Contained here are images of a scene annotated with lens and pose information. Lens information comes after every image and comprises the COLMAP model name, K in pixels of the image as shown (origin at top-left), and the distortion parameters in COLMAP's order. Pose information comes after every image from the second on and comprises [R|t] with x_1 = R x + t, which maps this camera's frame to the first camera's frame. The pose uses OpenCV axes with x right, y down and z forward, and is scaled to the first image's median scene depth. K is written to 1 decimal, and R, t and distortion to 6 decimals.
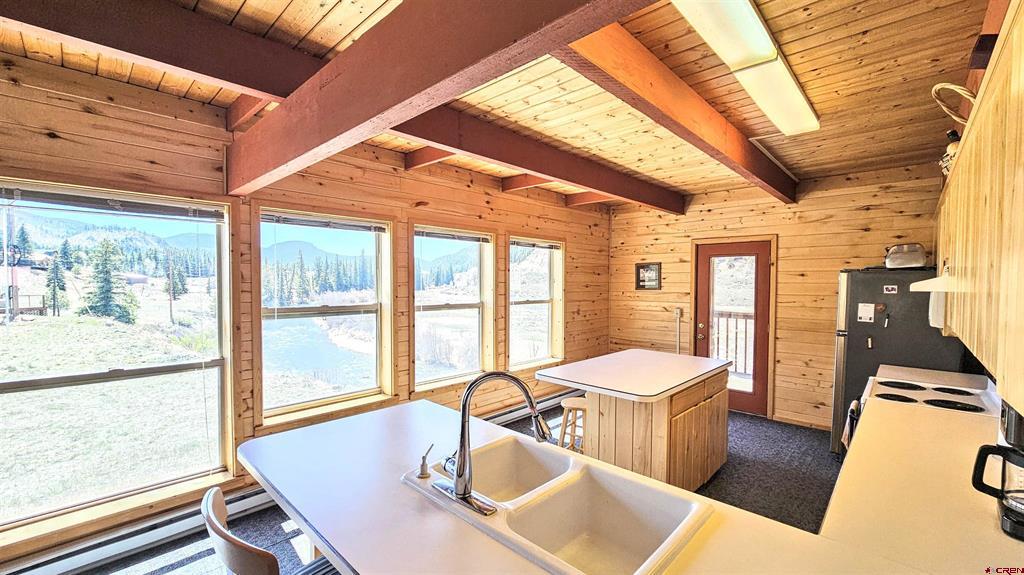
lens RADIAL K [[426.9, 0, 508.2], [0, 426.9, 292.2], [0, 0, 1]] dist [-0.003073, -0.000034]
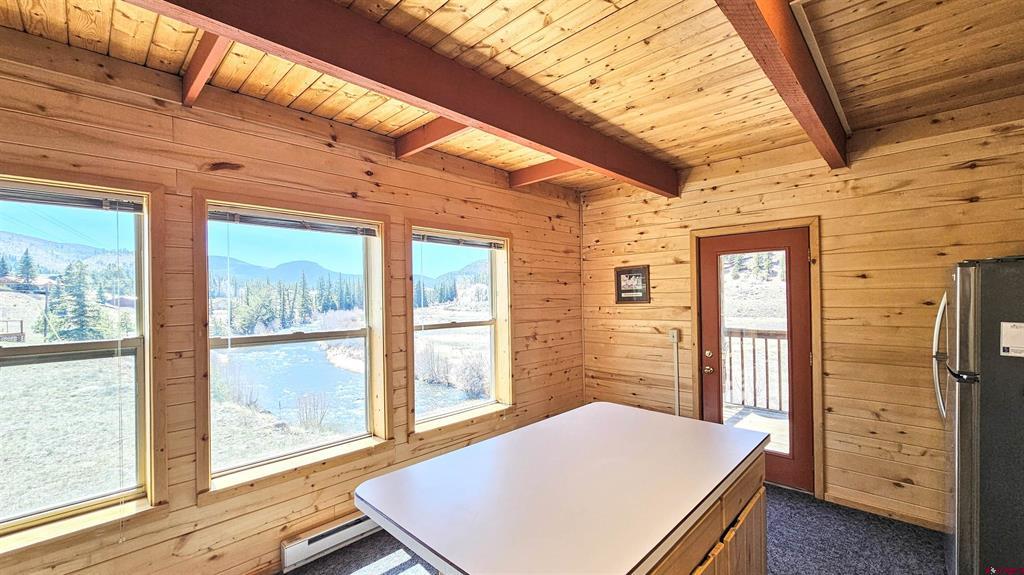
lens RADIAL K [[426.9, 0, 508.1], [0, 426.9, 291.6], [0, 0, 1]] dist [-0.003073, -0.000034]
pose [[0.999756, -0.019784, -0.009828, 0.152202], [0.019403, 0.999111, -0.037421, -0.003310], [0.010559, 0.037221, 0.999251, 0.337007]]
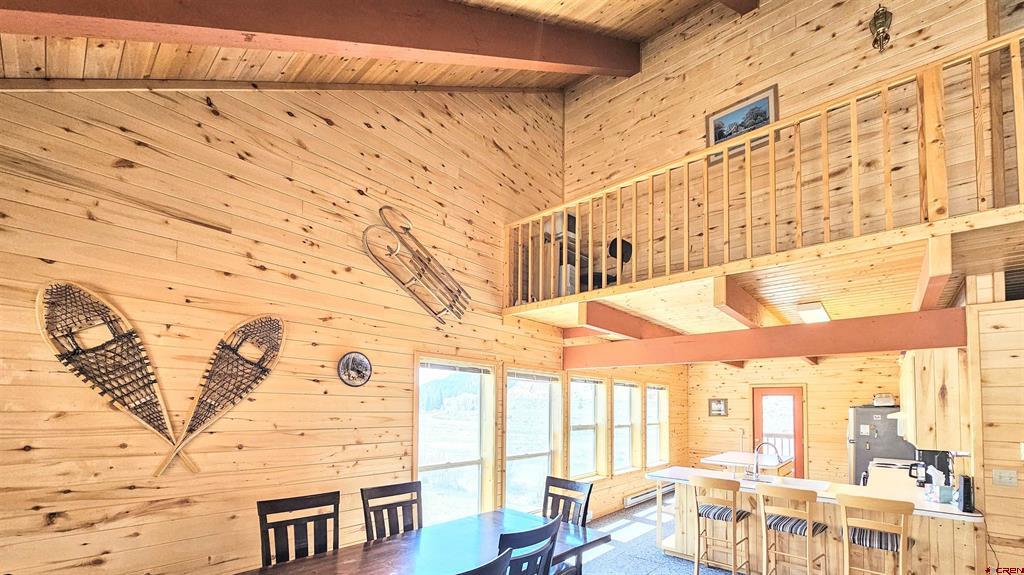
lens RADIAL K [[426.9, 0, 508.5], [0, 426.9, 384.6], [0, 0, 1]] dist [-0.003073, -0.000034]
pose [[0.999553, 0.008259, 0.028718, -0.556349], [-0.006022, 0.997002, -0.077147, 0.002916], [-0.029269, 0.076940, 0.996606, -0.593313]]
